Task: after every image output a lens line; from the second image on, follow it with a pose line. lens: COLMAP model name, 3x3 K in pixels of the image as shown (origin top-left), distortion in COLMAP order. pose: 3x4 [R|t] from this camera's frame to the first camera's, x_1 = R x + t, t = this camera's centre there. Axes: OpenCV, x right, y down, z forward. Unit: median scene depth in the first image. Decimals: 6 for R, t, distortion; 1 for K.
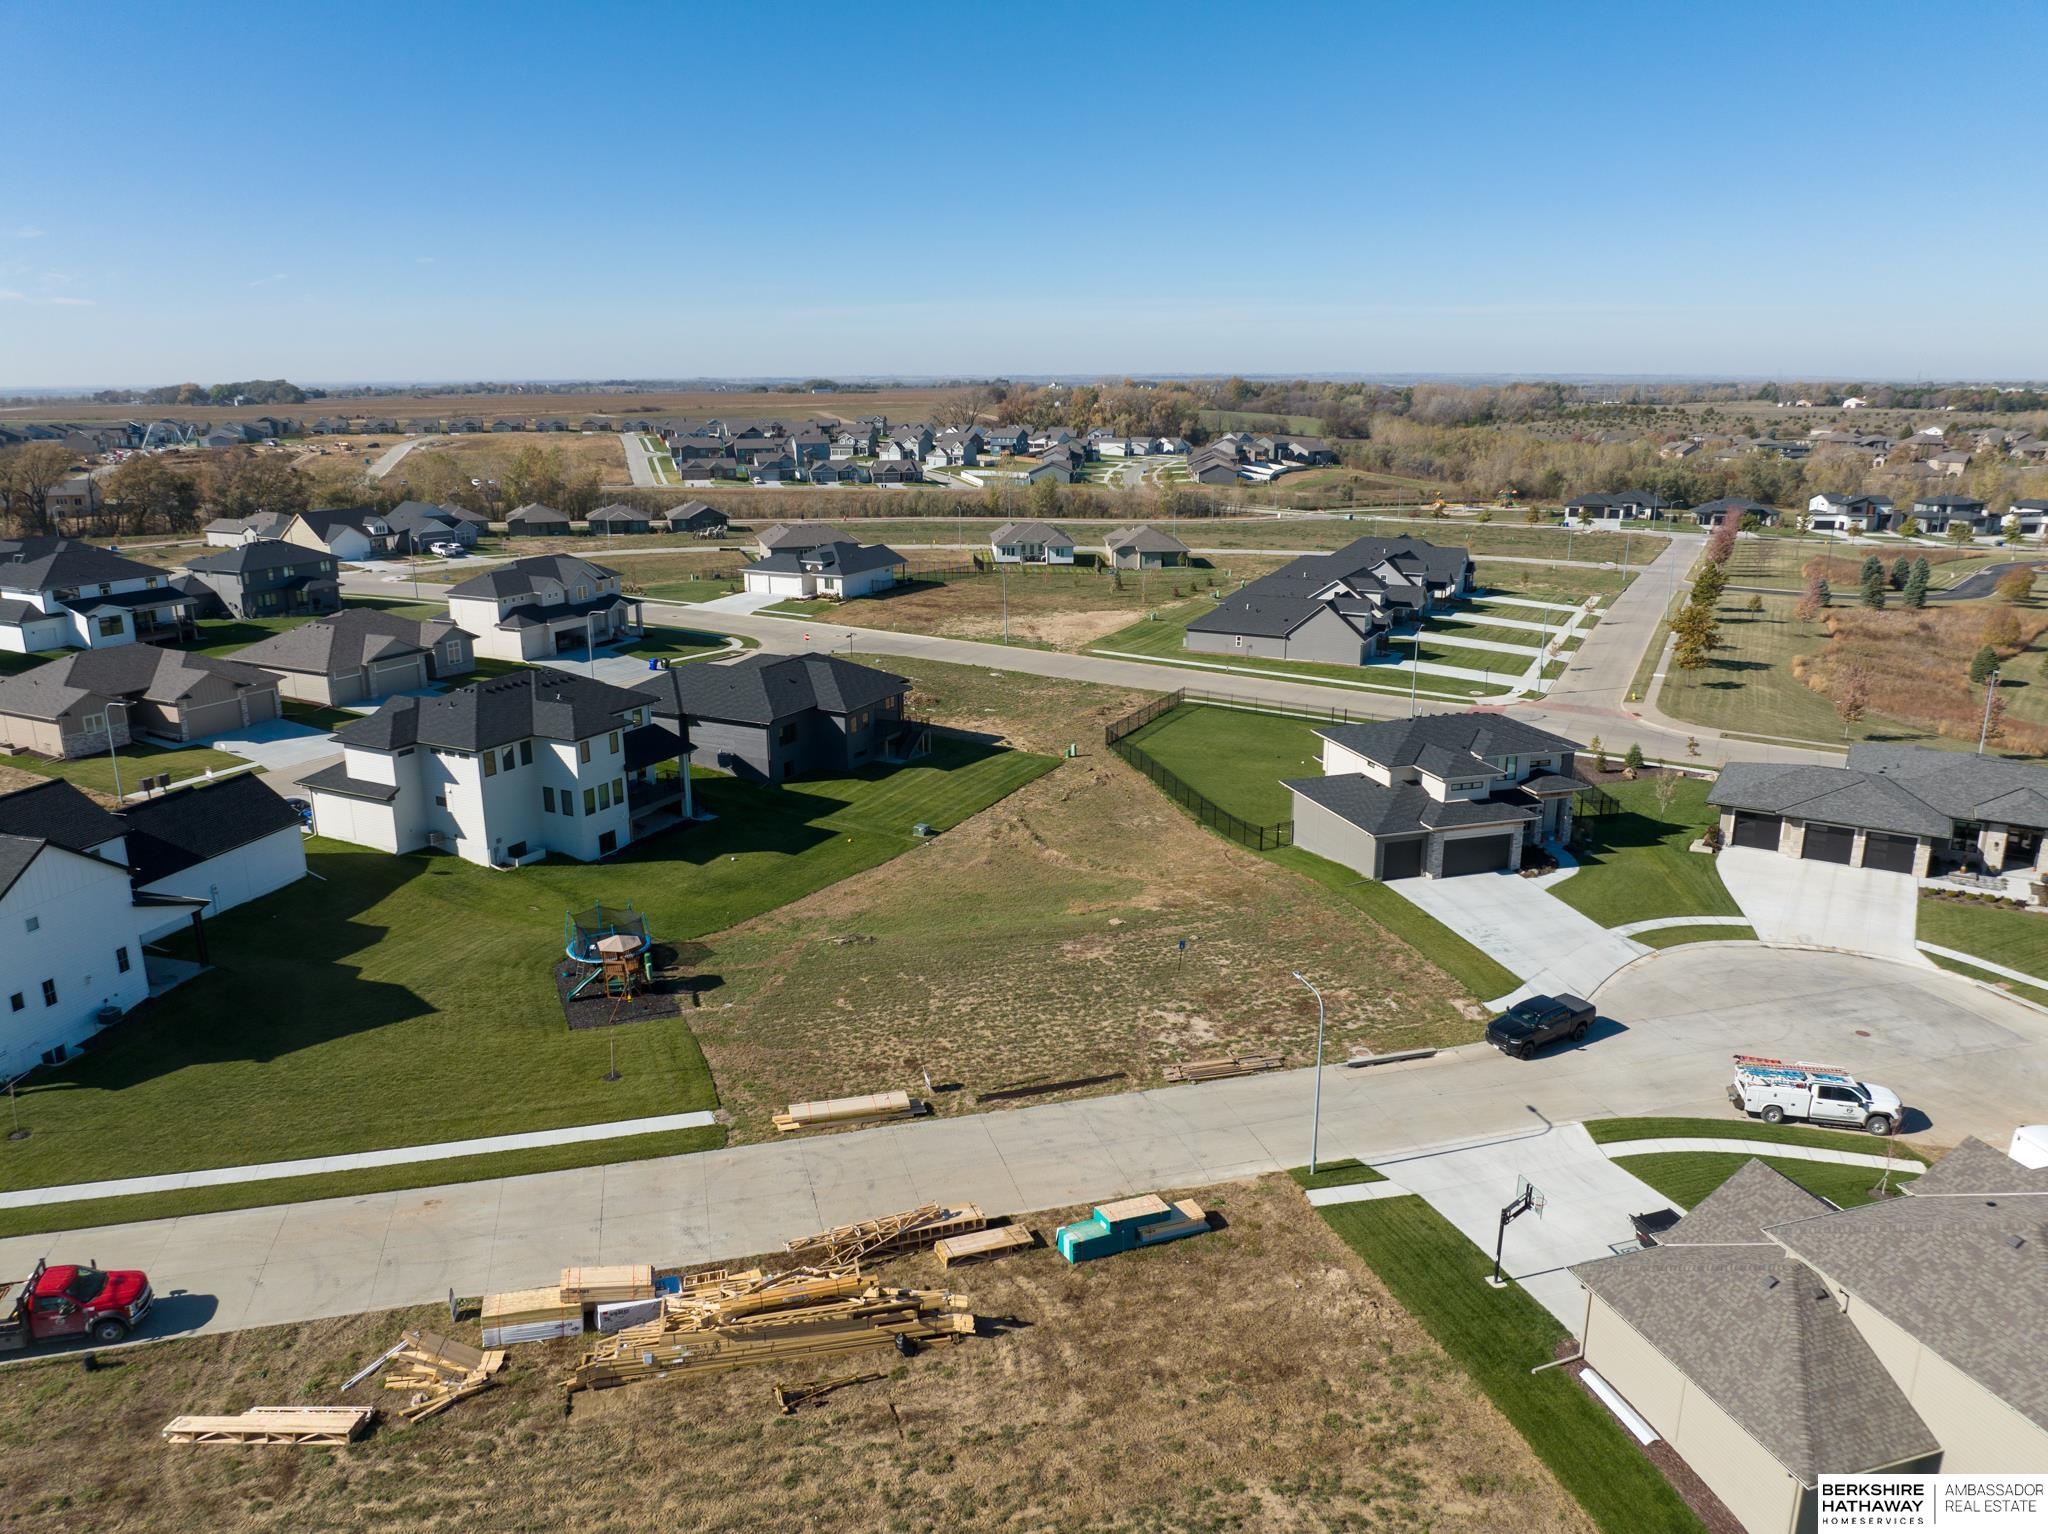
lens RADIAL K [[1438.5, 0, 1023.1], [0, 1438.5, 758.5], [0, 0, 1]] dist [-0.031598, -0.006671]
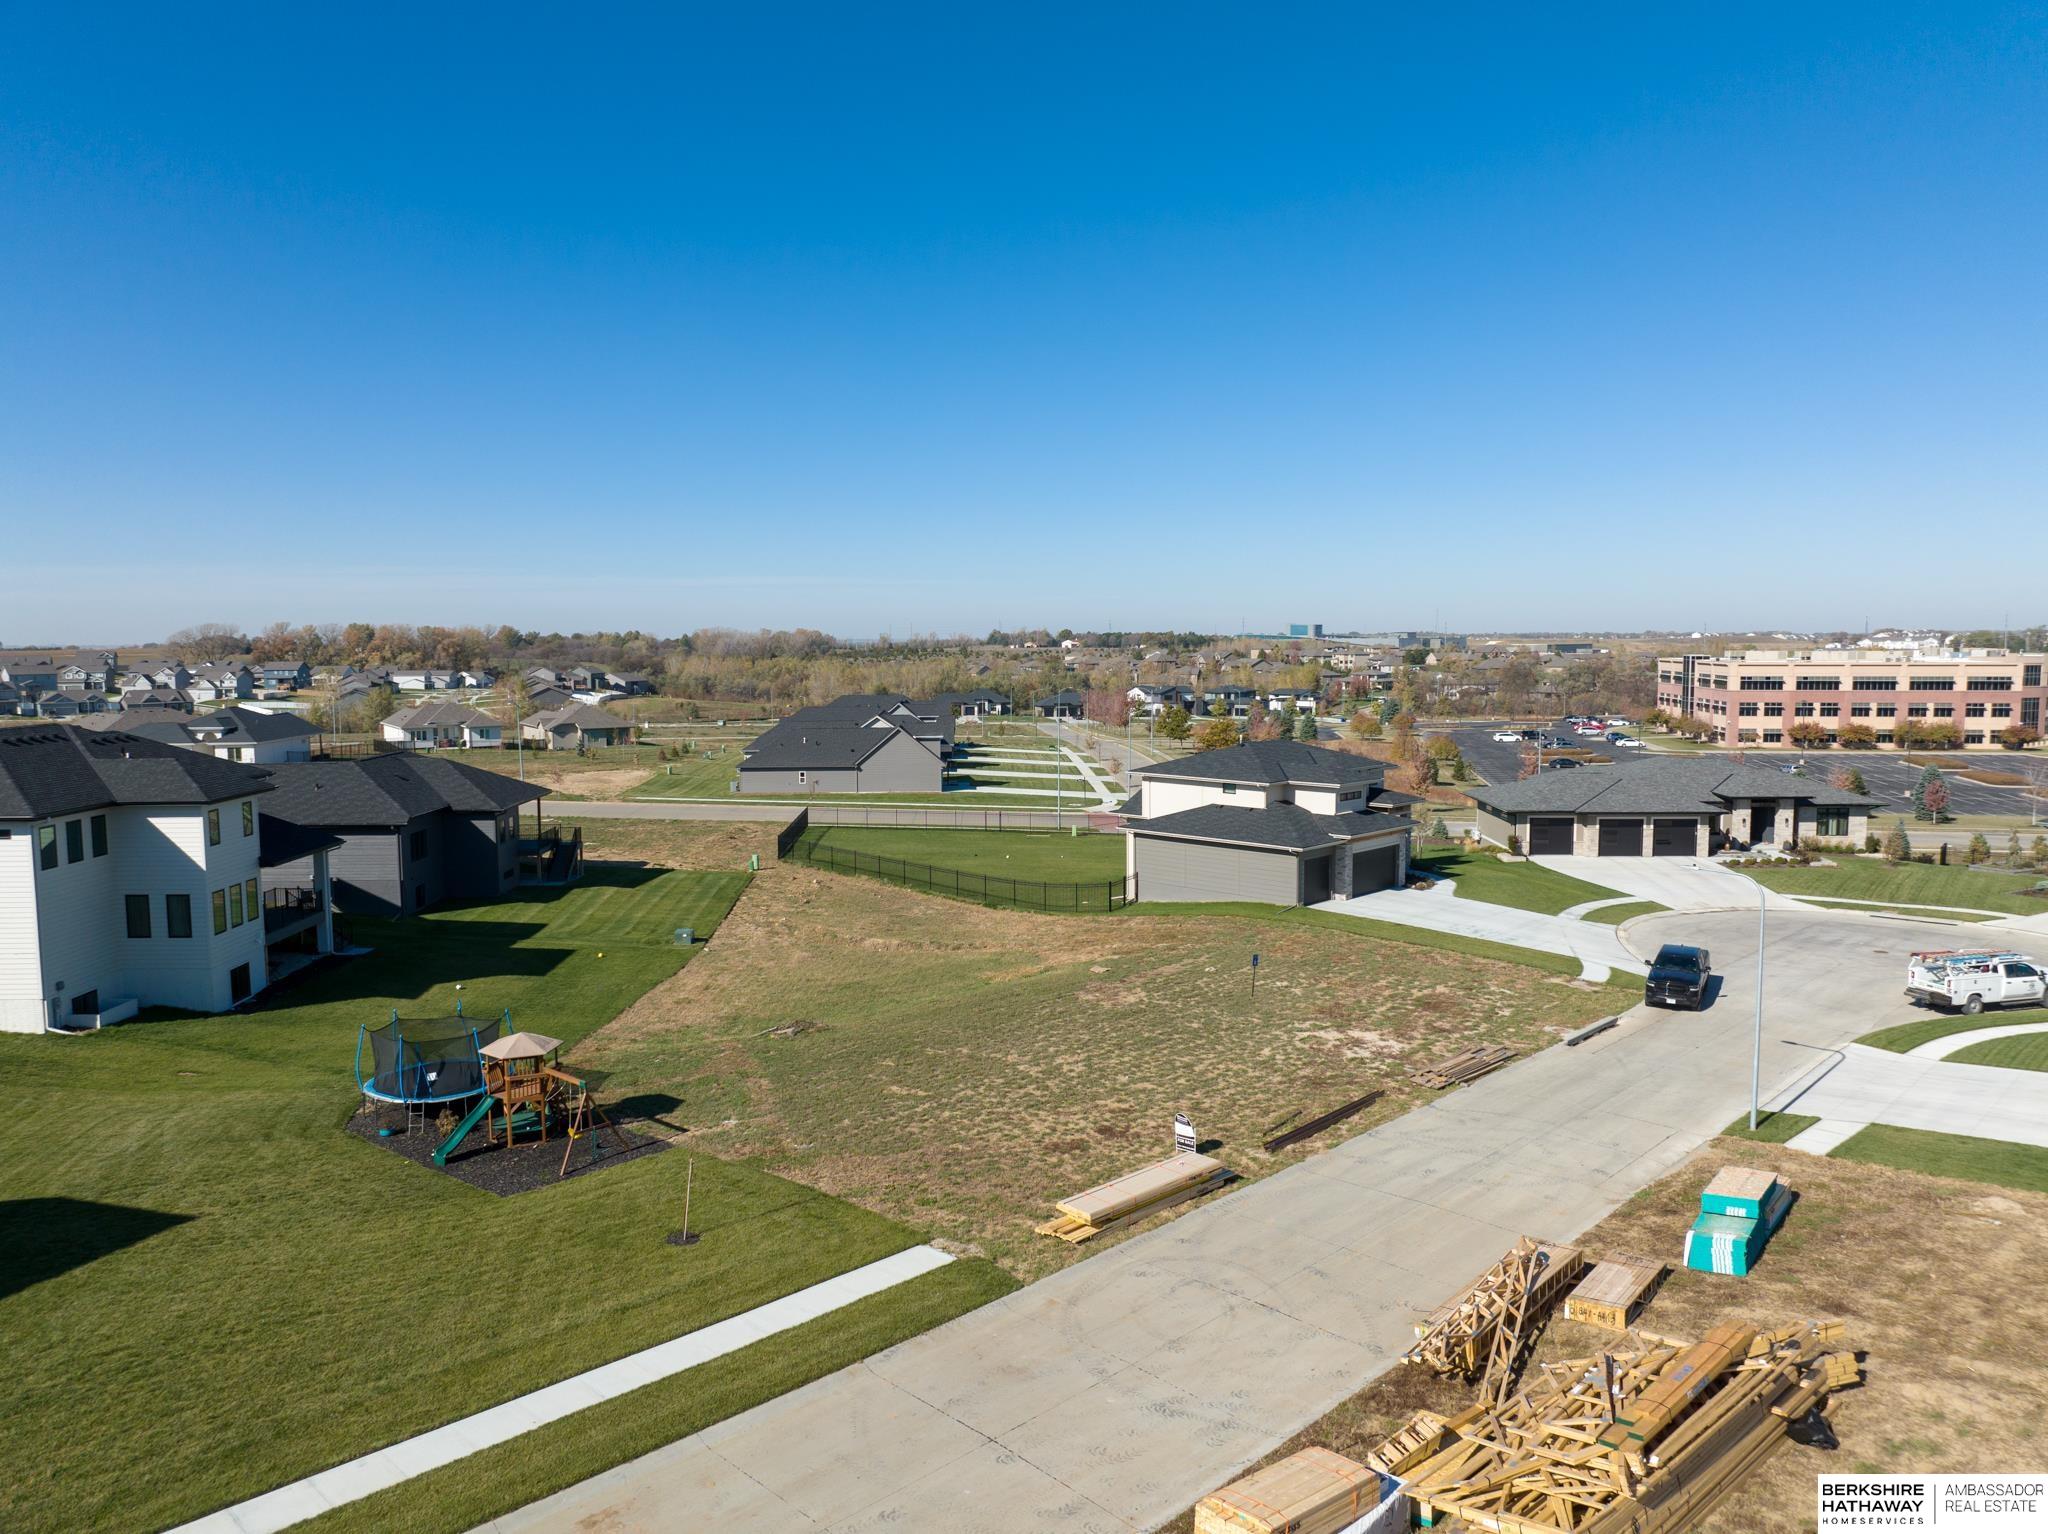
lens RADIAL K [[1438.5, 0, 1023.1], [0, 1438.5, 758.5], [0, 0, 1]] dist [-0.031598, -0.006671]
pose [[0.871653, -0.041590, 0.488356, -0.238954], [0.128751, 0.980830, -0.146273, 0.078976], [-0.472910, 0.190376, 0.860298, 0.251242]]
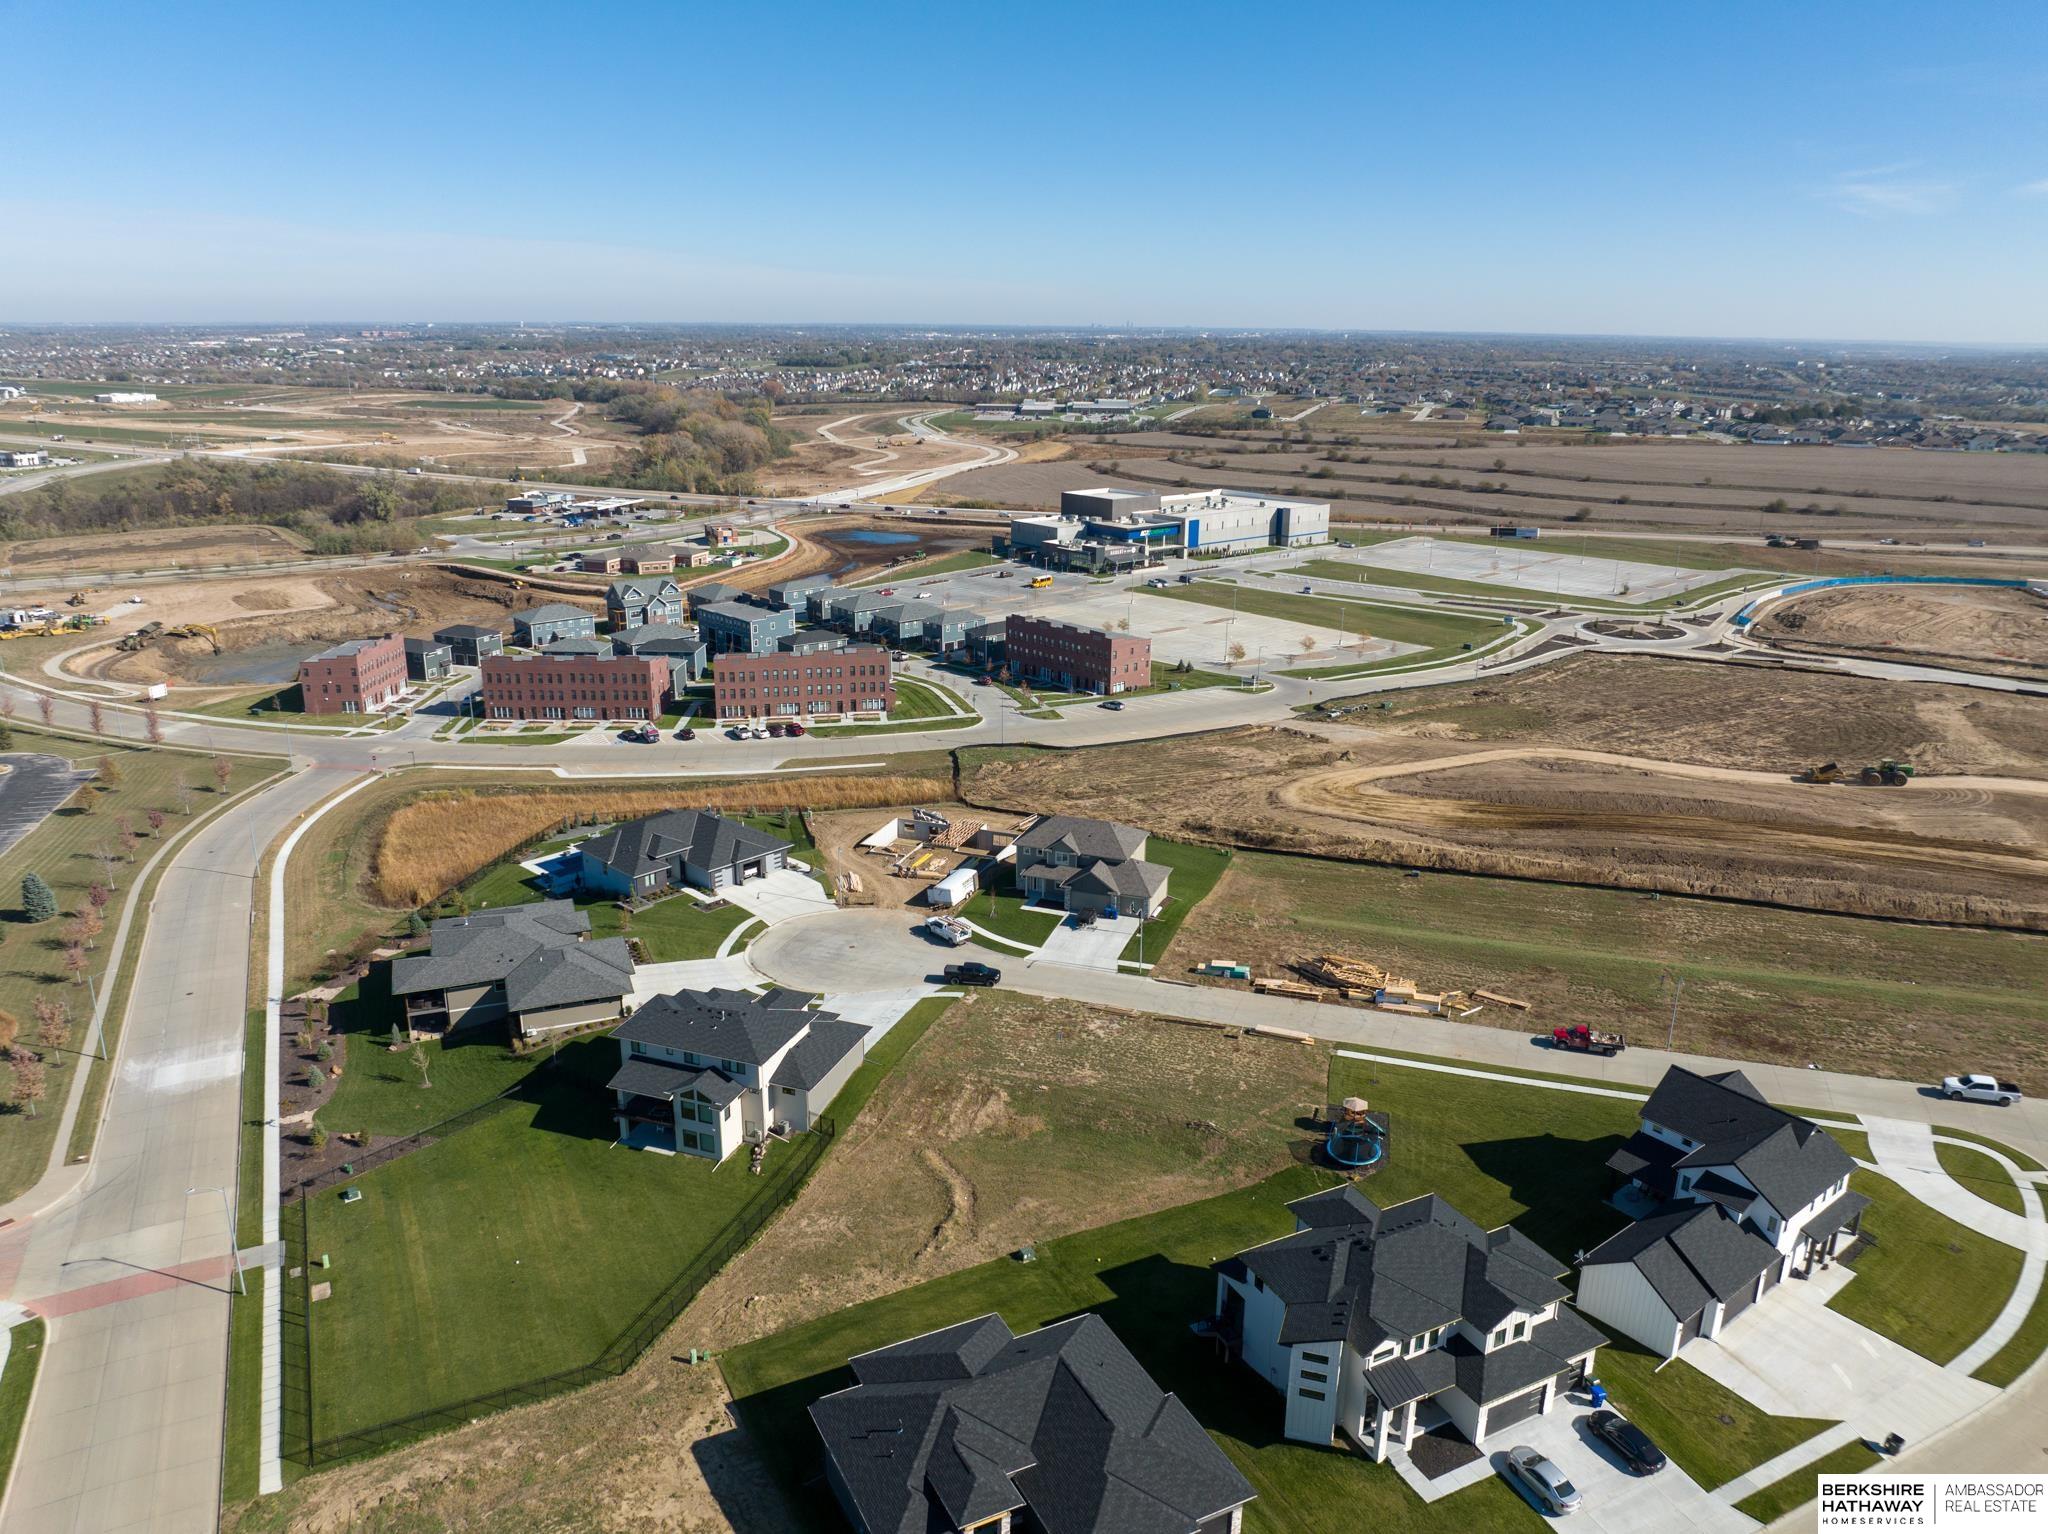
lens RADIAL K [[1438.5, 0, 1023.1], [0, 1438.5, 758.5], [0, 0, 1]] dist [-0.031598, -0.006671]
pose [[-0.805866, -0.175886, 0.565371, -0.535301], [0.148165, 0.864578, 0.480159, -0.689772], [-0.573260, 0.470712, -0.670674, 1.364184]]
